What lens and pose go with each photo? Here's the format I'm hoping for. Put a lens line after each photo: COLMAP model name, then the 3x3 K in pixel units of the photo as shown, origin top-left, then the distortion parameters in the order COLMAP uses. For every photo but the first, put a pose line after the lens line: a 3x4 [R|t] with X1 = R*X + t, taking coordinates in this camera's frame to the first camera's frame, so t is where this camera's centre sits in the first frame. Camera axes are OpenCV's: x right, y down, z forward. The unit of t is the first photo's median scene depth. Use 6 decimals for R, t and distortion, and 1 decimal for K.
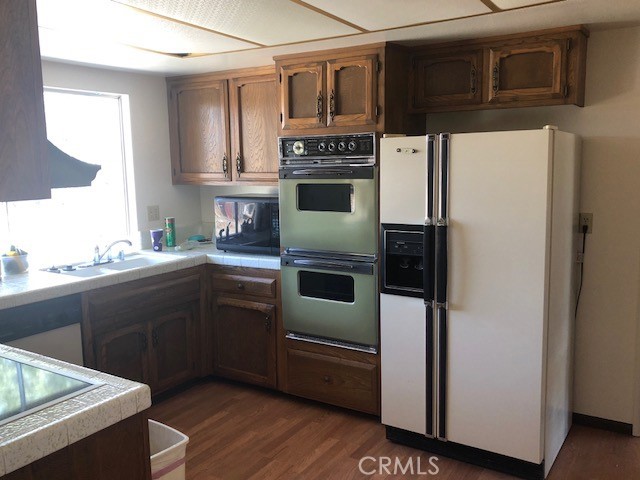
lens RADIAL K [[564.3, 0, 319.3], [0, 564.3, 240.5], [0, 0, 1]] dist [0.040123, -0.038589]
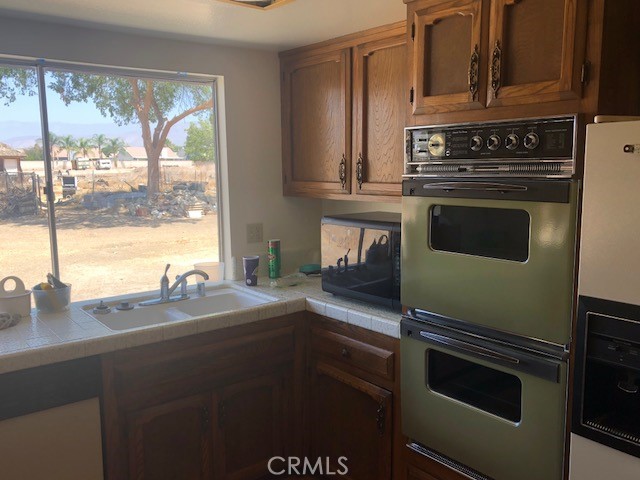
lens RADIAL K [[564.3, 0, 321.1], [0, 564.3, 238.7], [0, 0, 1]] dist [0.040123, -0.038589]
pose [[0.944447, 0.051583, -0.324592, 0.046119], [-0.053072, 0.998582, 0.004269, -0.059190], [0.324351, 0.013195, 0.945845, 0.382789]]
